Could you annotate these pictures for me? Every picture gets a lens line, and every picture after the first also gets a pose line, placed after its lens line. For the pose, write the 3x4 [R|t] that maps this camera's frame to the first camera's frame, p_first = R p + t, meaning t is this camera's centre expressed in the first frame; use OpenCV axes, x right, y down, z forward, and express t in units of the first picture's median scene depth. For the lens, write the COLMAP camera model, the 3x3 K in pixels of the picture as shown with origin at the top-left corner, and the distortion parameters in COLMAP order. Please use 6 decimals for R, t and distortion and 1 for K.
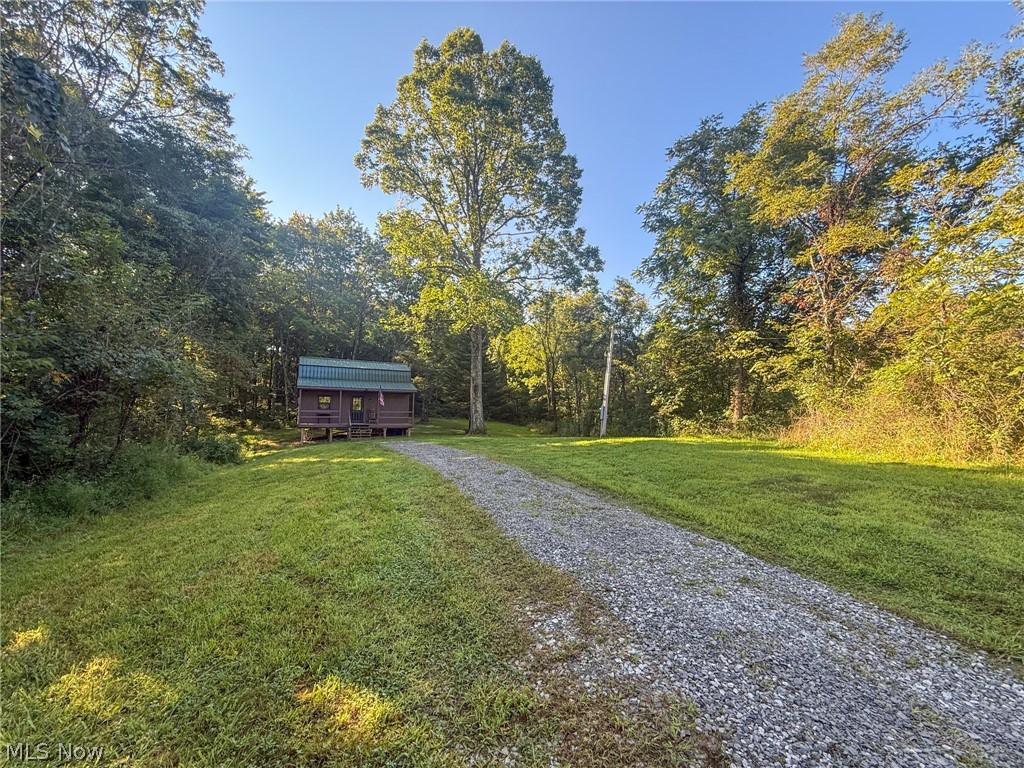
lens RADIAL K [[405.7, 0, 512.0], [0, 405.7, 384.0], [0, 0, 1]] dist [-0.000212, -0.000093]
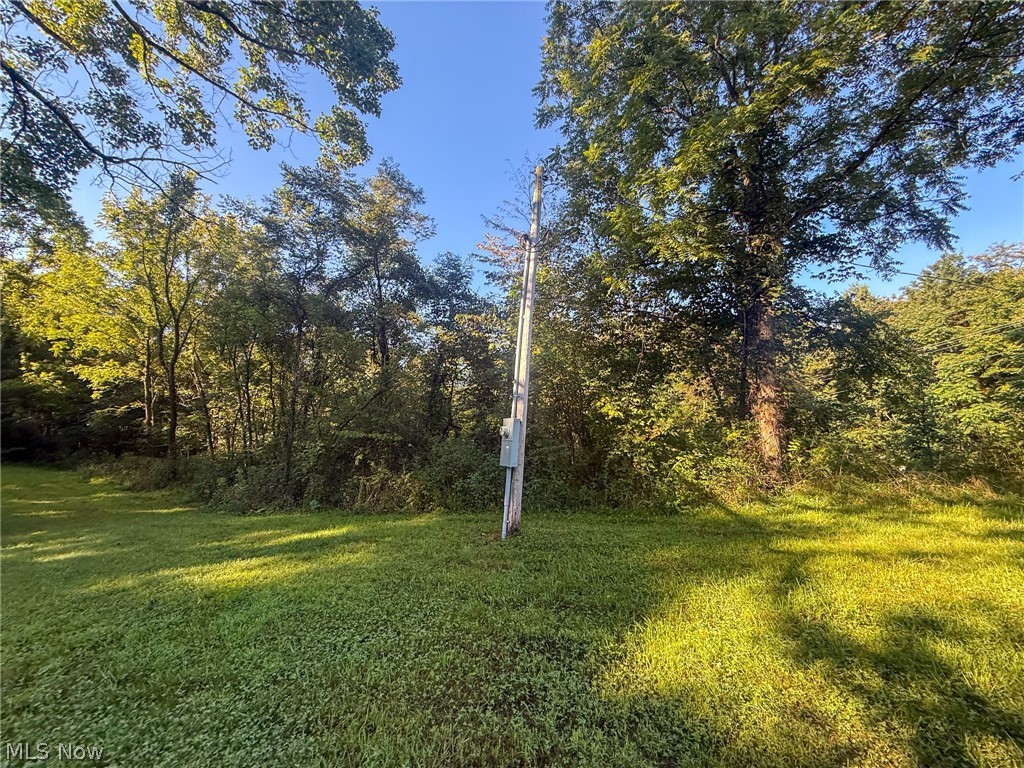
lens RADIAL K [[405.7, 0, 512.0], [0, 405.7, 384.0], [0, 0, 1]] dist [-0.000212, -0.000093]
pose [[0.650817, 0.074212, 0.755599, 0.004320], [-0.037742, 0.997143, -0.065427, 0.019482], [-0.758296, 0.014063, 0.651759, 0.335380]]
